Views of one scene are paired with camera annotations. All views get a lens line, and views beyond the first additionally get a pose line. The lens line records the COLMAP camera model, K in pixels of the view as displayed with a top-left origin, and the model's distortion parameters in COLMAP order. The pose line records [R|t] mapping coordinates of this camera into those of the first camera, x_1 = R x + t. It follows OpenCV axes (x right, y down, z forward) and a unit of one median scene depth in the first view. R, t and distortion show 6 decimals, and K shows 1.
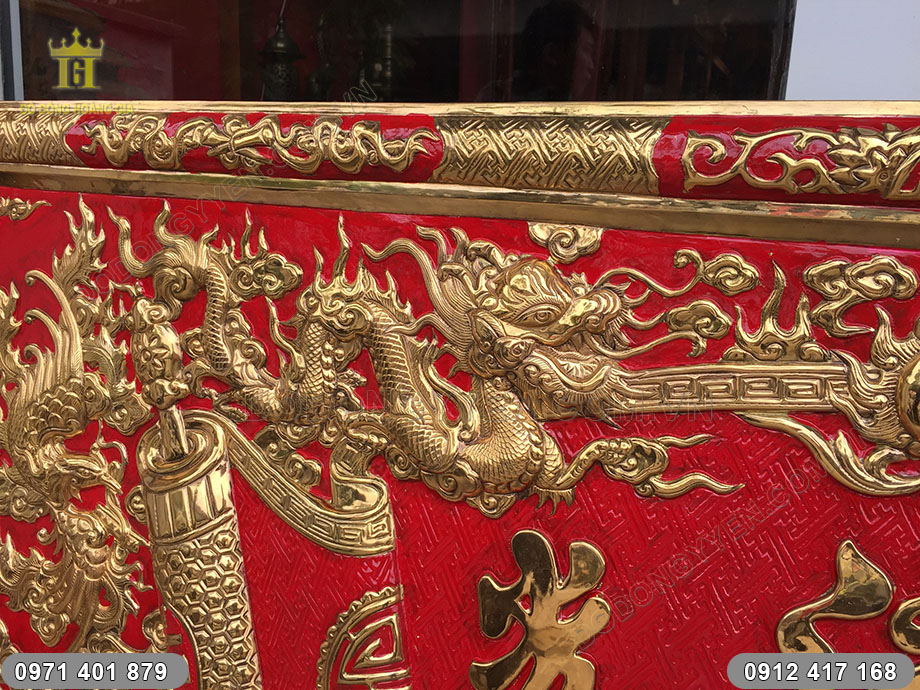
lens RADIAL K [[788.8, 0, 460.0], [0, 788.8, 345.0], [0, 0, 1]] dist [0.083852, -0.122513]
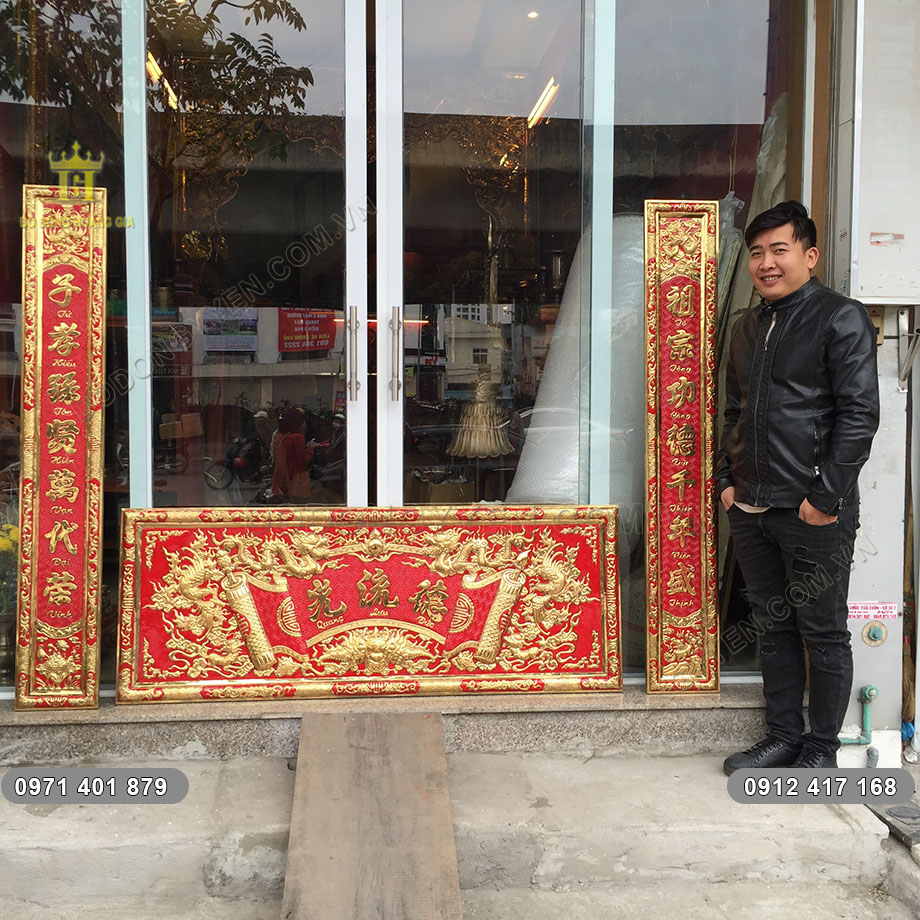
lens RADIAL K [[1038.3, 0, 457.5], [0, 1038.3, 456.9], [0, 0, 1]] dist [0.070727, -0.070120]
pose [[0.860910, -0.067877, 0.504209, -2.604065], [0.136576, 0.985516, -0.100524, 0.237006], [-0.490083, 0.155405, 0.857711, -5.741121]]
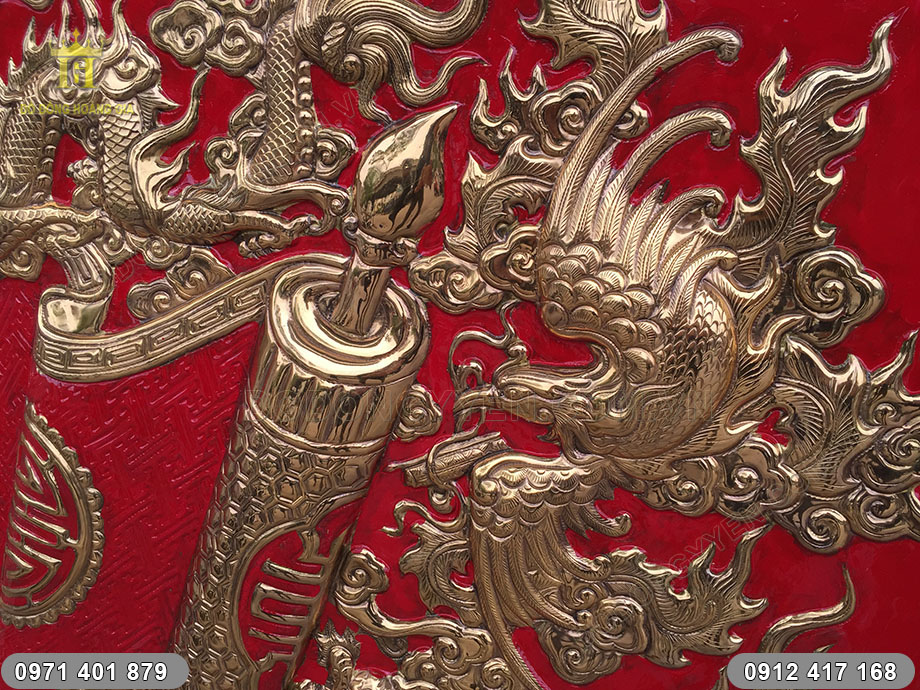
lens RADIAL K [[788.8, 0, 460.0], [0, 788.8, 345.0], [0, 0, 1]] dist [0.083852, -0.122513]
pose [[0.977760, -0.165341, 0.129028, 1.319642], [0.143220, 0.975816, 0.165140, 0.309483], [-0.153212, -0.142988, 0.977794, -0.389564]]
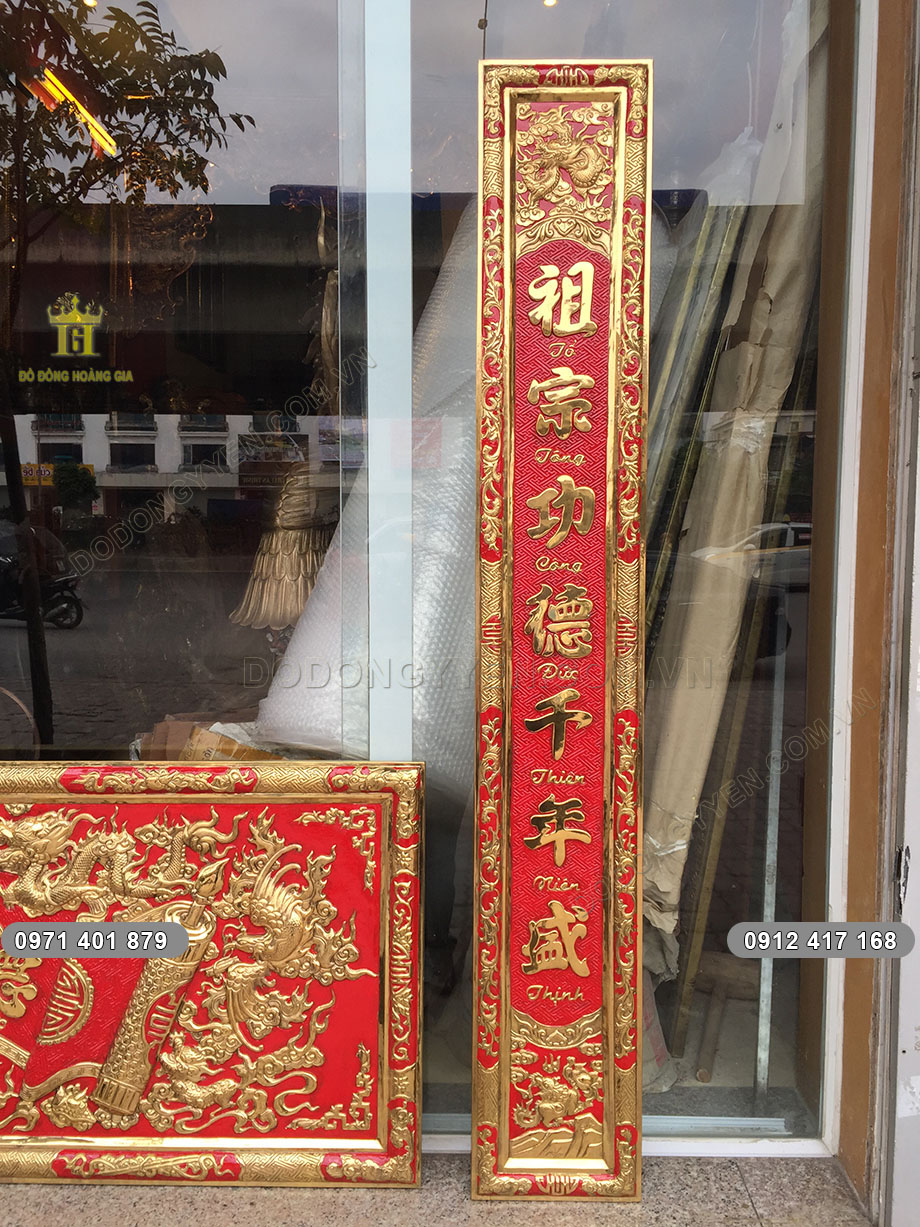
lens RADIAL K [[1052.0, 0, 458.2], [0, 1052.0, 609.1], [0, 0, 1]] dist [0.083852, -0.122513]
pose [[0.908948, -0.077380, 0.409666, 0.789349], [0.120546, 0.989432, -0.080574, -0.206070], [-0.399102, 0.122622, 0.908670, -3.112933]]
